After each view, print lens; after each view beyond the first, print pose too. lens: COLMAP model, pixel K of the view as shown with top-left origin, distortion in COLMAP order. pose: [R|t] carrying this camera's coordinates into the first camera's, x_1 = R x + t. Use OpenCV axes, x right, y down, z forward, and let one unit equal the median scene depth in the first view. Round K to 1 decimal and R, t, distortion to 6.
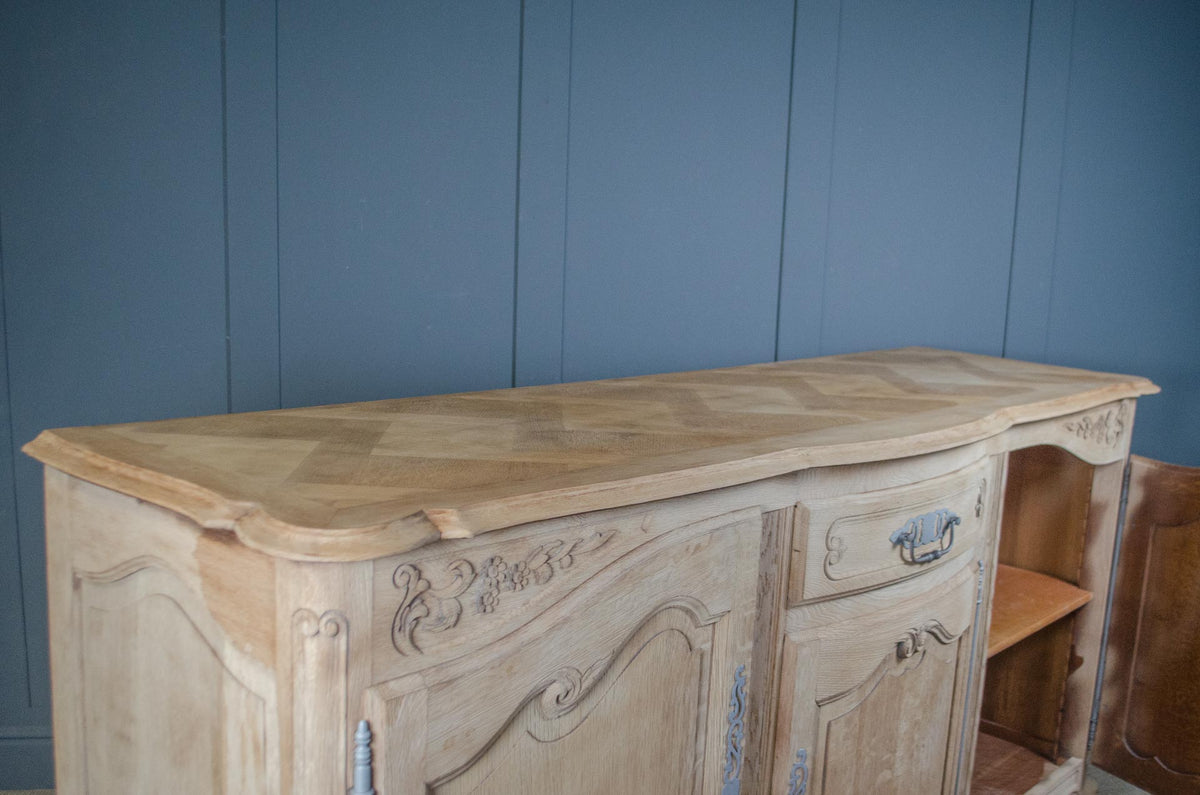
lens RADIAL K [[1258.1, 0, 616.5], [0, 1258.1, 443.8], [0, 0, 1]] dist [-0.056582, 0.003315]
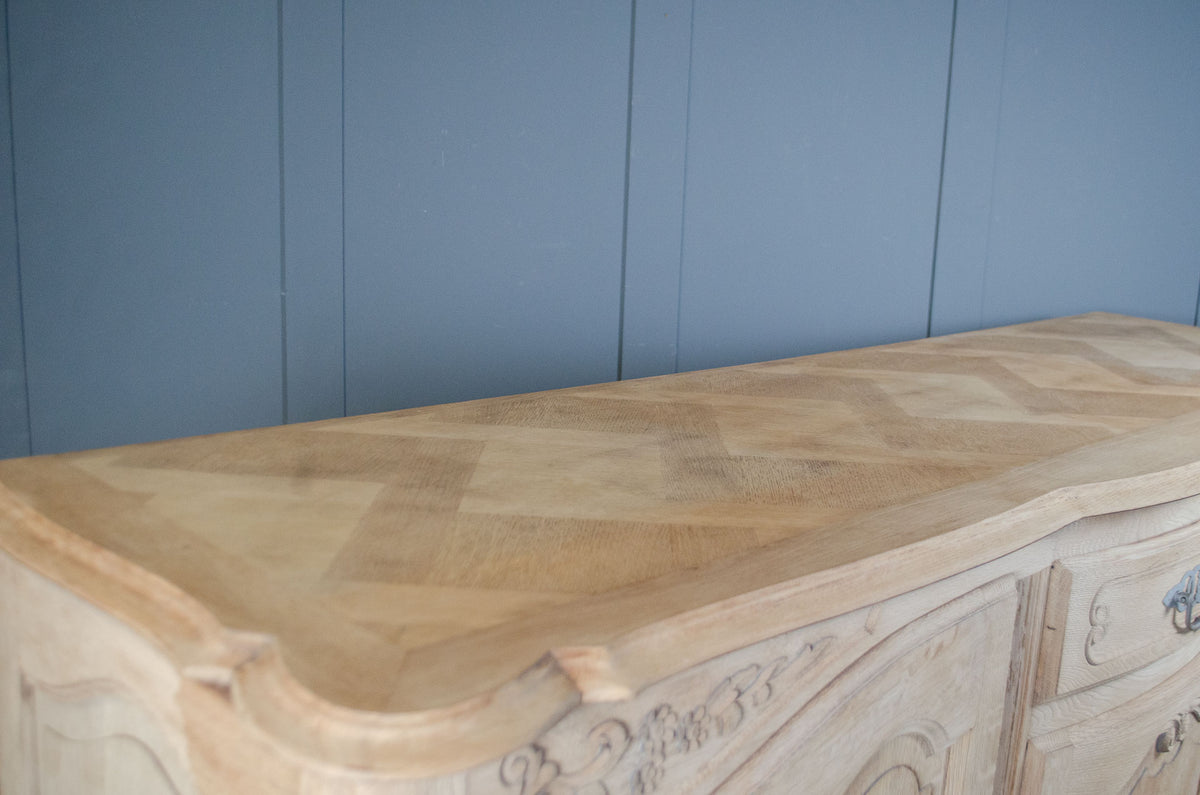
lens RADIAL K [[1240.9, 0, 652.0], [0, 1240.9, 400.5], [0, 0, 1]] dist [-0.057115, 0.005774]
pose [[0.999522, 0.013102, -0.028005, -0.073974], [-0.012558, 0.999731, 0.019515, -0.062494], [0.028253, -0.019154, 0.999417, 0.339788]]
